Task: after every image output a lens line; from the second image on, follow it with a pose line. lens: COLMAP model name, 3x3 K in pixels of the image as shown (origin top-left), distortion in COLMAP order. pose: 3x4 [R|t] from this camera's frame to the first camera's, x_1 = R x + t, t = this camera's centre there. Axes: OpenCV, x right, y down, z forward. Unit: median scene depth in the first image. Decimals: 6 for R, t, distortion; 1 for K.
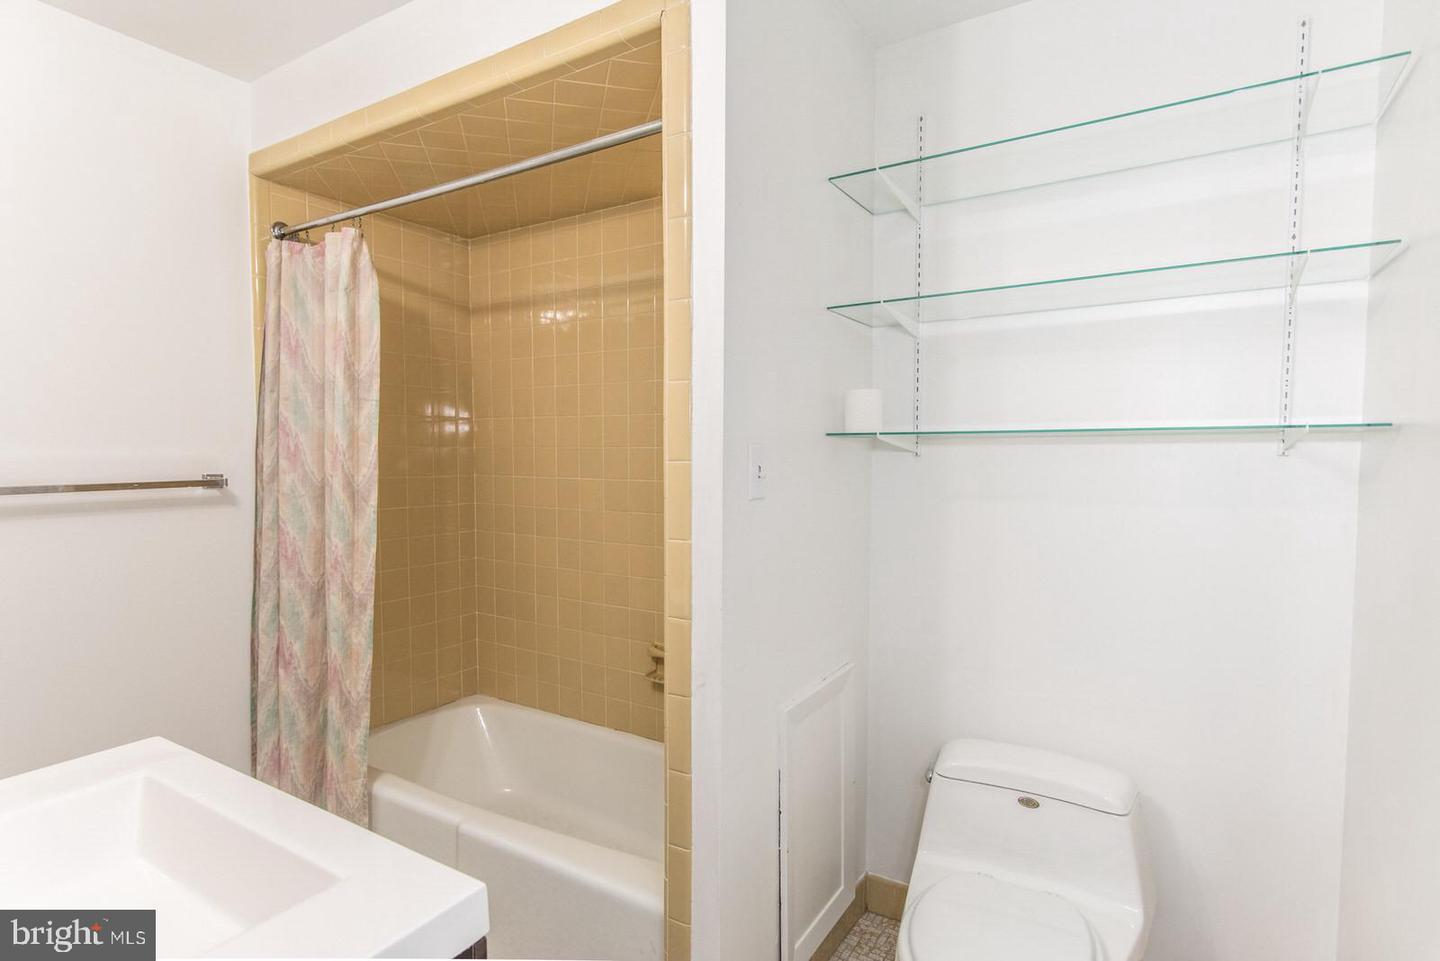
lens RADIAL K [[716.4, 0, 711.6], [0, 716.4, 472.0], [0, 0, 1]] dist [0.000045, 0.000352]
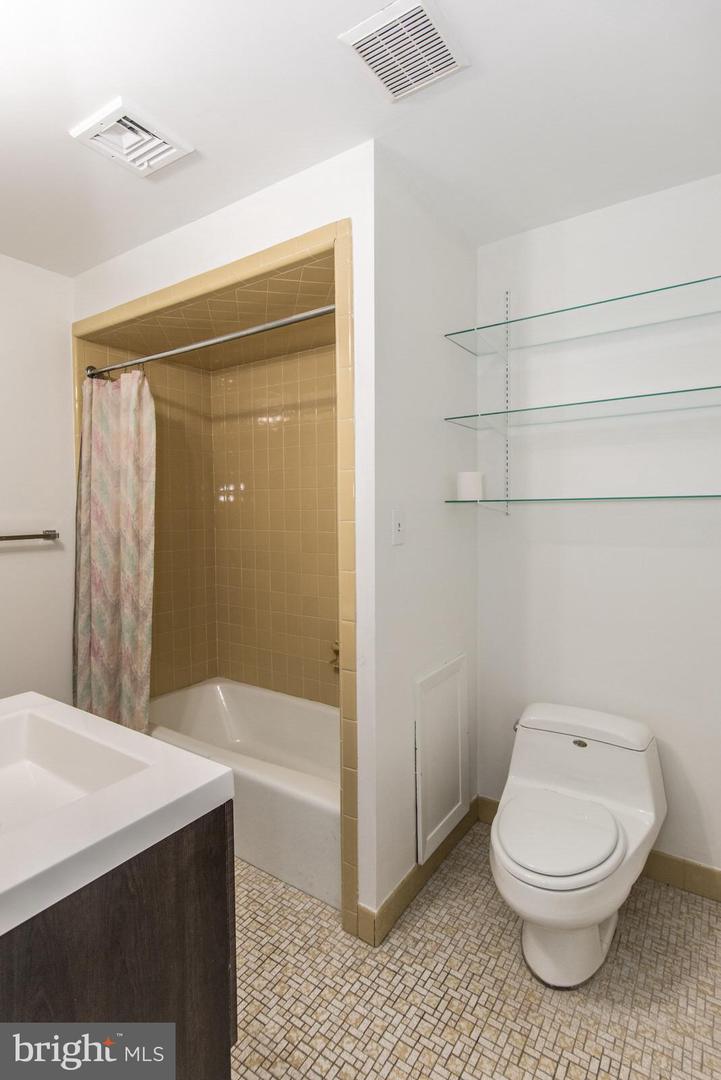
lens RADIAL K [[537.3, 0, 359.6], [0, 537.3, 513.4], [0, 0, 1]] dist [0.000045, 0.000352]
pose [[0.998975, -0.008952, -0.044380, 0.024460], [0.008200, 0.999820, -0.017115, -0.008041], [0.044525, 0.016734, 0.998868, -0.130006]]
